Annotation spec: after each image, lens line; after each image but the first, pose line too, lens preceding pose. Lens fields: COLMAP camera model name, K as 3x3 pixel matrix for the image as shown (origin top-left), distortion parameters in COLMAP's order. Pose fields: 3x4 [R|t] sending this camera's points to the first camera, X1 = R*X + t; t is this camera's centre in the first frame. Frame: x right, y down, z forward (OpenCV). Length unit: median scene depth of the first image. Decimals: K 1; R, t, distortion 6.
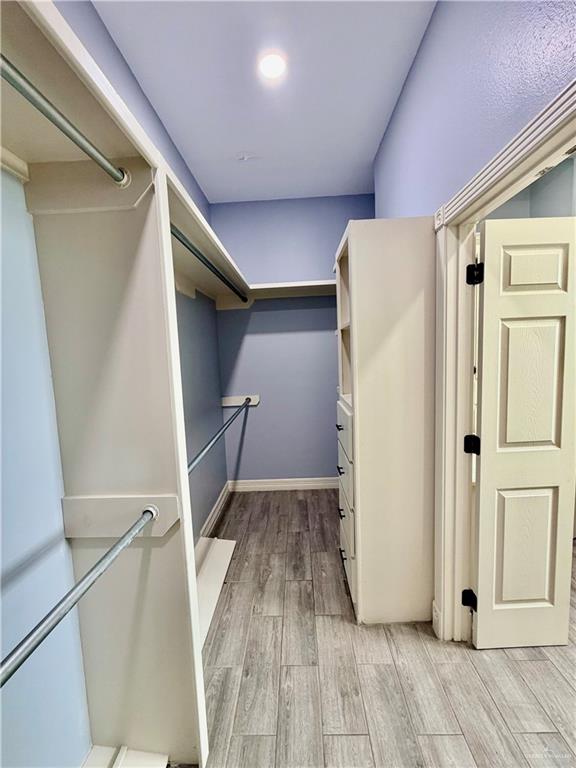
lens RADIAL K [[306.5, 0, 291.1], [0, 306.5, 382.3], [0, 0, 1]] dist [0.000040, 0.001146]
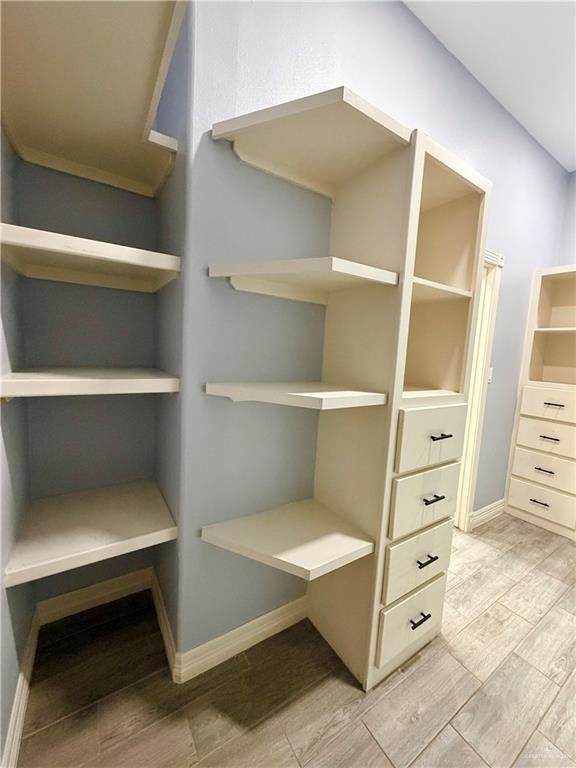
lens RADIAL K [[306.5, 0, 289.1], [0, 306.5, 381.9], [0, 0, 1]] dist [0.000040, 0.001146]
pose [[-0.562387, -0.076861, 0.823294, -0.218159], [0.053022, 0.990269, 0.128669, -0.083112], [-0.825172, 0.116014, -0.552839, 1.748971]]
